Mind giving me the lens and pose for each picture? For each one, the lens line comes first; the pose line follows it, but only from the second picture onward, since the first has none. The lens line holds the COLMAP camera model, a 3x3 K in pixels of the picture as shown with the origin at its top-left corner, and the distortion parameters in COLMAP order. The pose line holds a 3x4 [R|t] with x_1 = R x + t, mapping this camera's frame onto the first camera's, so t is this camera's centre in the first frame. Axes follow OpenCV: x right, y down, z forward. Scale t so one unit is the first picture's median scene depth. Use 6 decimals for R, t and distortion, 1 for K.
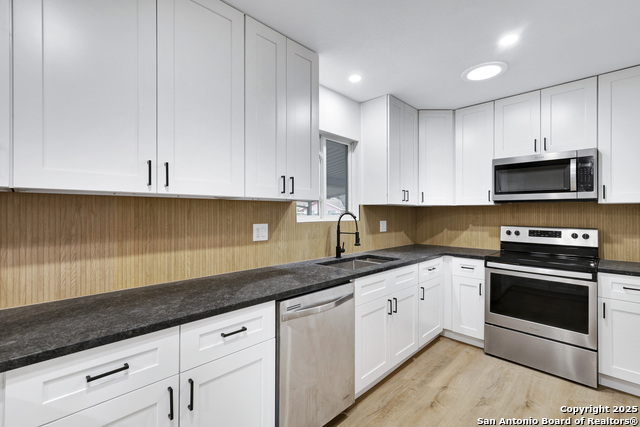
lens RADIAL K [[290.8, 0, 321.3], [0, 290.8, 208.9], [0, 0, 1]] dist [-0.002146, -0.000070]
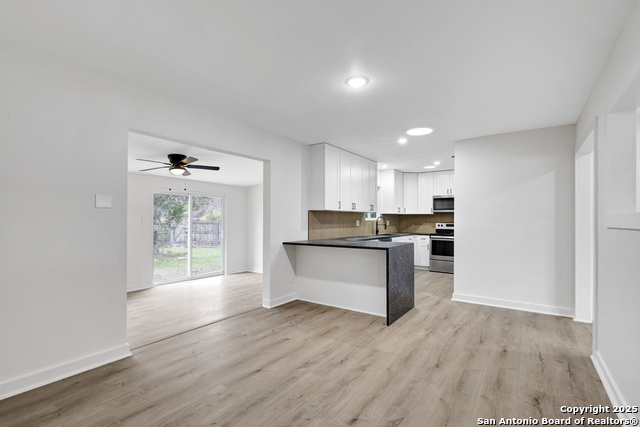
lens RADIAL K [[290.8, 0, 318.4], [0, 290.8, 216.3], [0, 0, 1]] dist [-0.002146, -0.000070]
pose [[0.988523, 0.003030, 0.151037, -0.805285], [-0.003421, 0.999991, 0.002332, 0.004056], [-0.151028, -0.002822, 0.988525, -1.401120]]
